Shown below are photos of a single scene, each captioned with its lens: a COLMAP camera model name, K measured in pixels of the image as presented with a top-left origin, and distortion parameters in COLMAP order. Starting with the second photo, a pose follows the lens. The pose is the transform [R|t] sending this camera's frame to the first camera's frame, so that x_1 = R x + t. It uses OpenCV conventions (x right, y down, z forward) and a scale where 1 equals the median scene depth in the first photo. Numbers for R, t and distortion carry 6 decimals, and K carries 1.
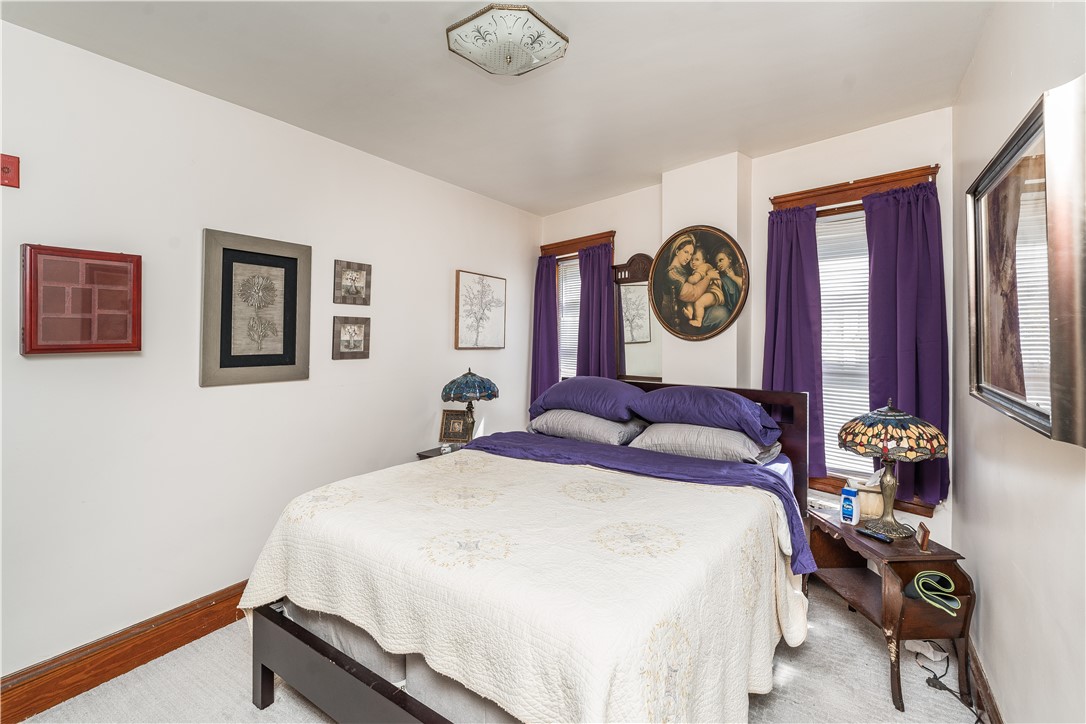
lens RADIAL K [[503.6, 0, 526.8], [0, 503.6, 326.7], [0, 0, 1]] dist [-0.000323, 0.000916]
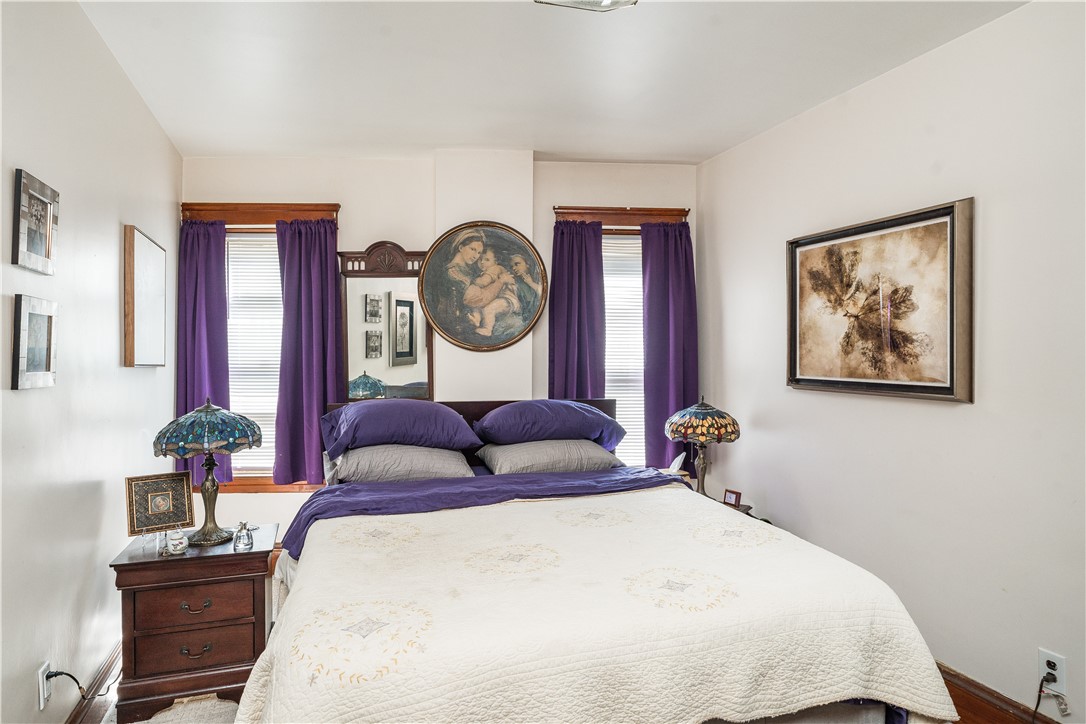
lens RADIAL K [[633.3, 0, 543.0], [0, 633.3, 362.0], [0, 0, 1]] dist [-0.000539, 0.000820]
pose [[0.600030, -0.011525, 0.799894, -0.499311], [-0.013605, 0.999605, 0.024608, 0.017576], [-0.799862, -0.025648, 0.599636, 0.254538]]
